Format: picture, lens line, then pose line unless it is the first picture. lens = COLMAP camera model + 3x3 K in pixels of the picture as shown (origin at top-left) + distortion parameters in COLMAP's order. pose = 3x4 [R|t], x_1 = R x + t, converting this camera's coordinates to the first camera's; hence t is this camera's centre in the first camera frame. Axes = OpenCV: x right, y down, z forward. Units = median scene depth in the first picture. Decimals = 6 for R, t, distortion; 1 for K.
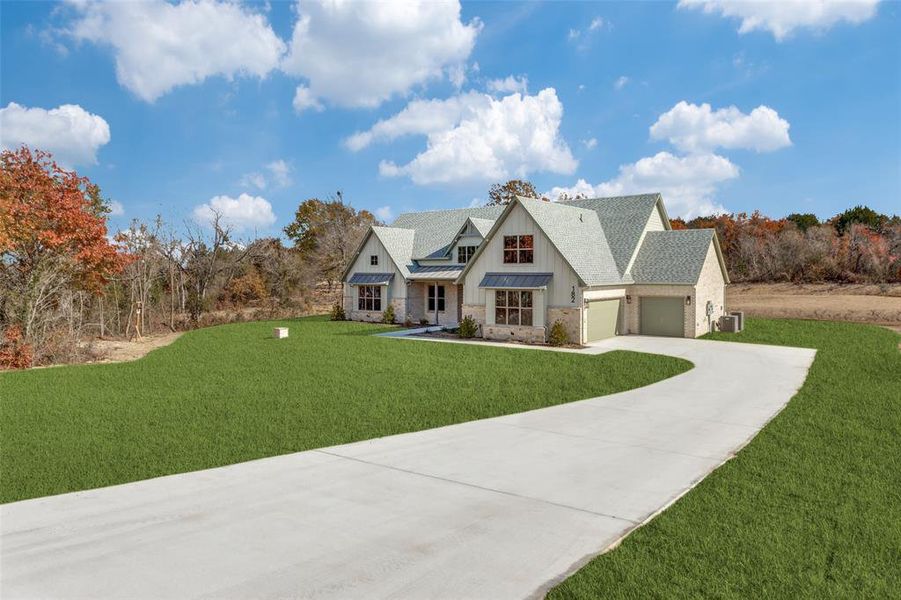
lens RADIAL K [[469.0, 0, 450.5], [0, 469.0, 300.0], [0, 0, 1]] dist [-0.002781, 0.001389]
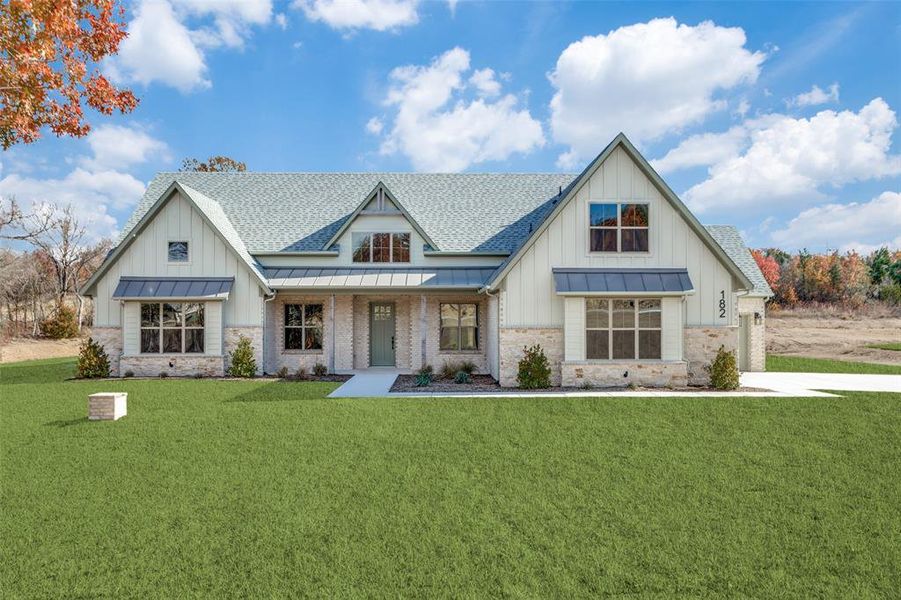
lens RADIAL K [[681.3, 0, 450.5], [0, 681.3, 300.0], [0, 0, 1]] dist [-0.001006, 0.001227]
pose [[0.847213, 0.009859, 0.531161, -0.460687], [0.025317, 0.997943, -0.058905, 0.023813], [-0.530649, 0.063353, 0.845221, 0.394755]]
